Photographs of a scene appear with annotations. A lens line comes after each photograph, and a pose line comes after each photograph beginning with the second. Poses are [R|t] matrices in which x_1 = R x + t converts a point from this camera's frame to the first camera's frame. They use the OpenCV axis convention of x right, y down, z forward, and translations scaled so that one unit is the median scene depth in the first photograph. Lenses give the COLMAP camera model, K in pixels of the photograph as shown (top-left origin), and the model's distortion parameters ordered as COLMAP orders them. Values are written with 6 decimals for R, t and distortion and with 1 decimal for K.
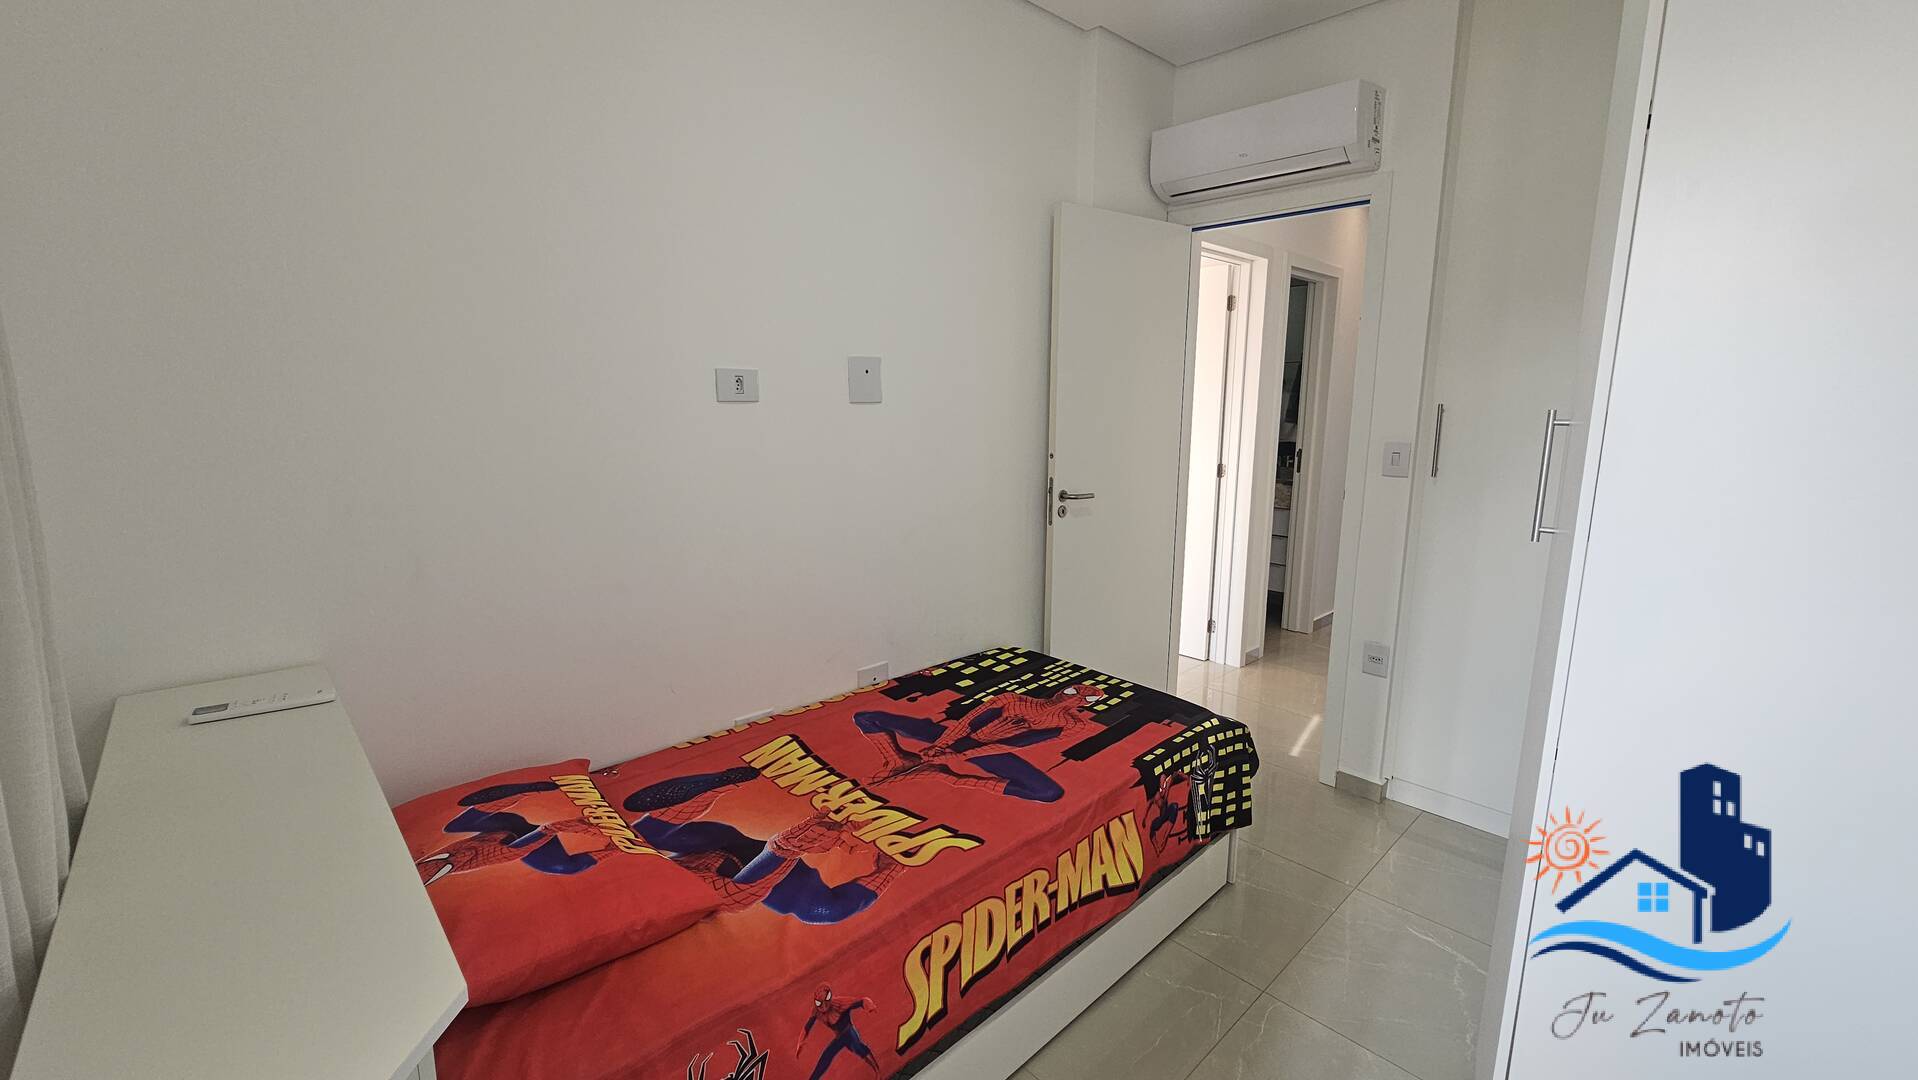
lens RADIAL K [[780.3, 0, 961.8], [0, 780.3, 533.8], [0, 0, 1]] dist [-0.007599, 0.001605]
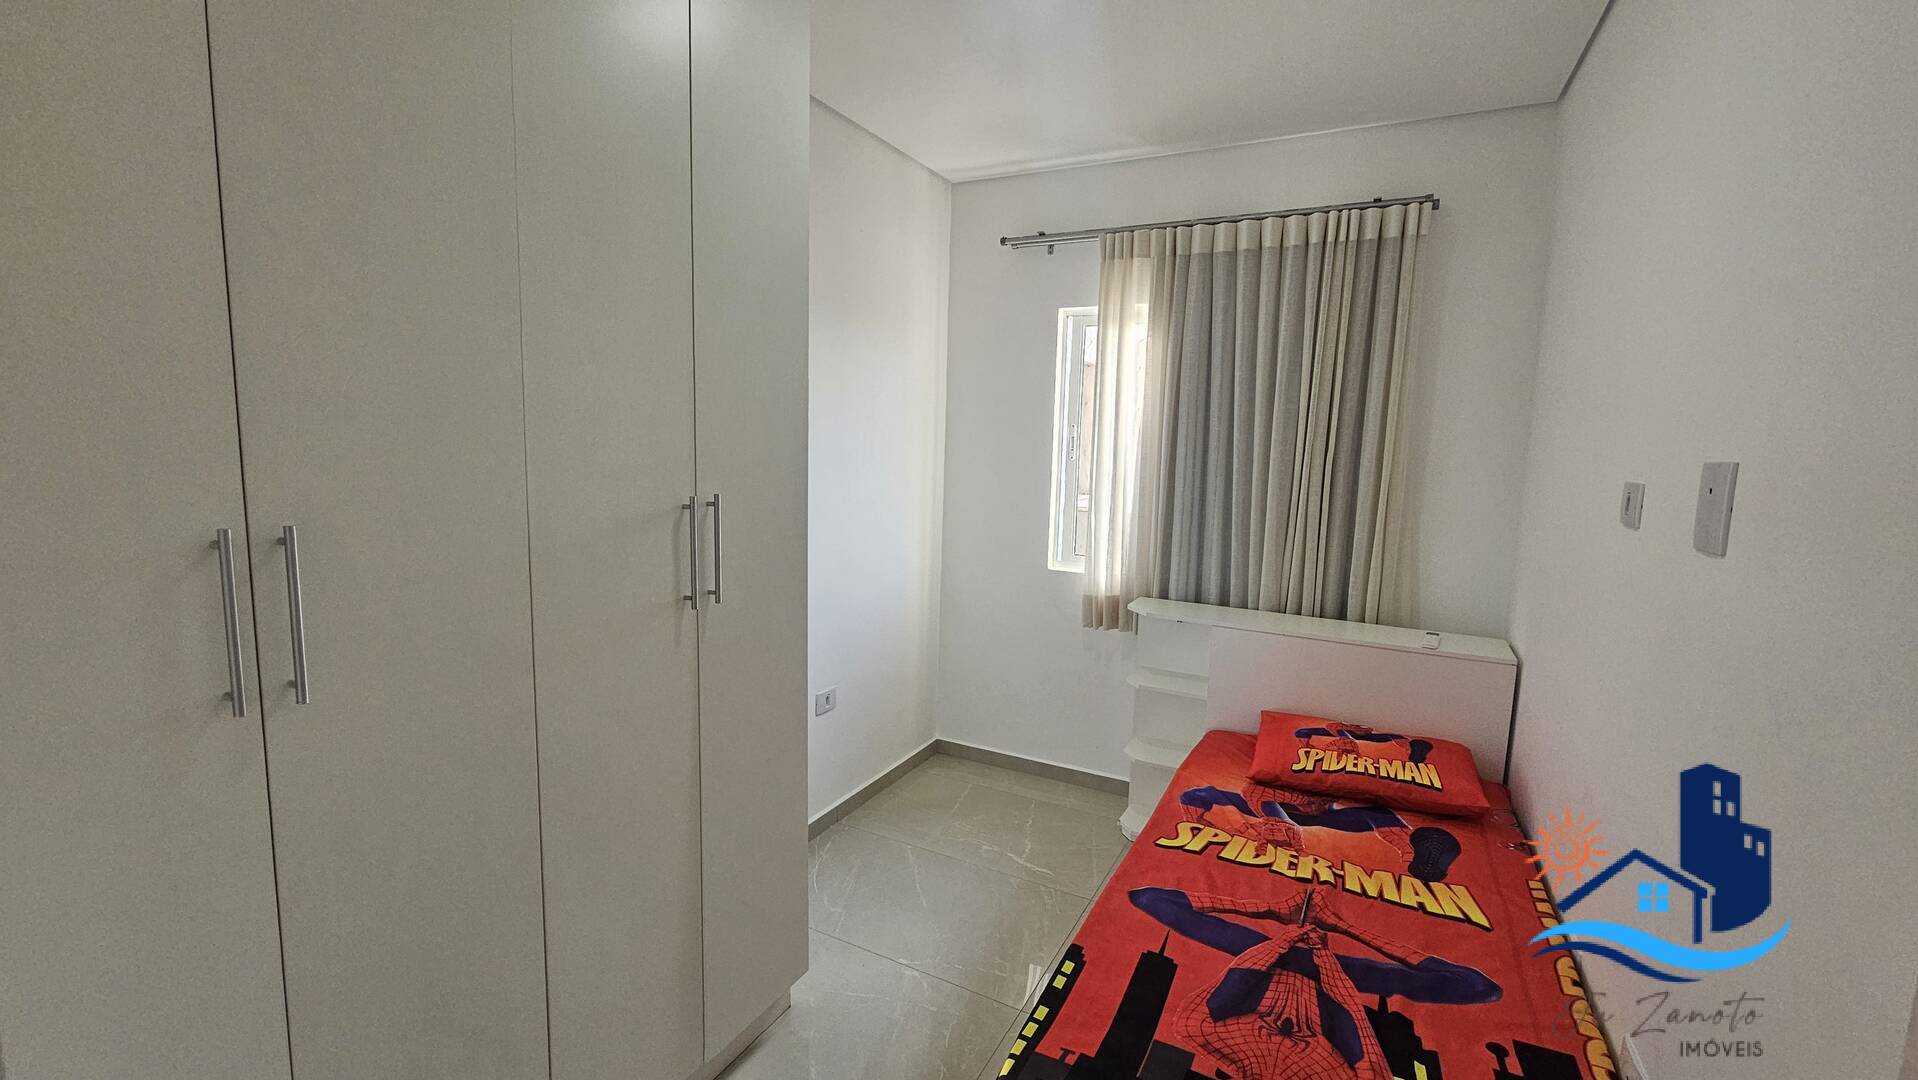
lens RADIAL K [[780.3, 0, 958.7], [0, 780.3, 538.1], [0, 0, 1]] dist [-0.007599, 0.001605]
pose [[-0.948219, 0.008193, -0.317513, 0.600530], [-0.089205, 0.952561, 0.290981, -0.337840], [0.304834, 0.304237, -0.902505, 1.575538]]
